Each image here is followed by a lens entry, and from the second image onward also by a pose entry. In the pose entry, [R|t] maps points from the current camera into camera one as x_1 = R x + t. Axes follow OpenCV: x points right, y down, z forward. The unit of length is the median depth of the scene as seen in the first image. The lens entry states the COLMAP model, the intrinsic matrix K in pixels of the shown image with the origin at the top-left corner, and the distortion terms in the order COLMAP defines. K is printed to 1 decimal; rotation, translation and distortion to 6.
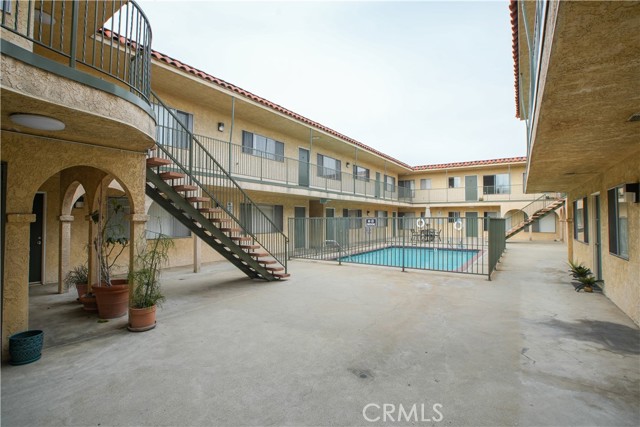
lens RADIAL K [[296.8, 0, 310.8], [0, 296.8, 207.2], [0, 0, 1]] dist [-0.029521, 0.000457]
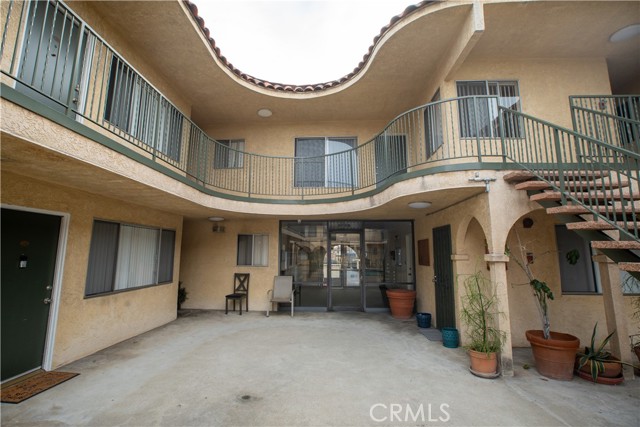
lens RADIAL K [[296.8, 0, 310.8], [0, 296.8, 207.2], [0, 0, 1]] dist [-0.029521, 0.000457]
pose [[-0.856719, -0.085868, -0.508586, 0.578439], [0.008792, 0.983470, -0.180857, 0.059172], [0.515709, -0.159415, -0.841802, 2.108936]]
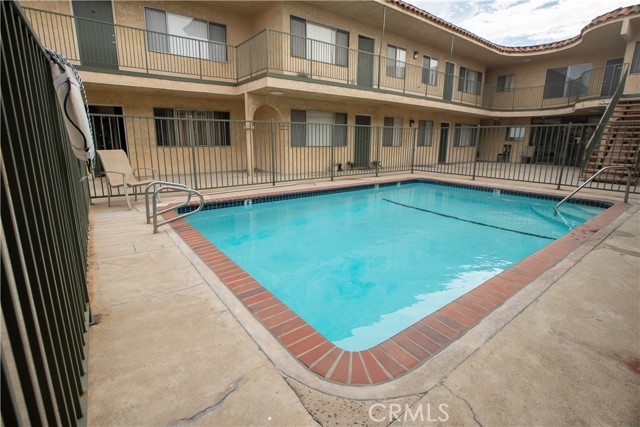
lens RADIAL K [[296.8, 0, 310.8], [0, 296.8, 207.2], [0, 0, 1]] dist [-0.029521, 0.000457]
pose [[-0.950948, -0.069142, 0.301523, 1.095695], [-0.013321, 0.982950, 0.183388, 0.224200], [-0.309062, 0.170376, -0.935656, 4.284998]]
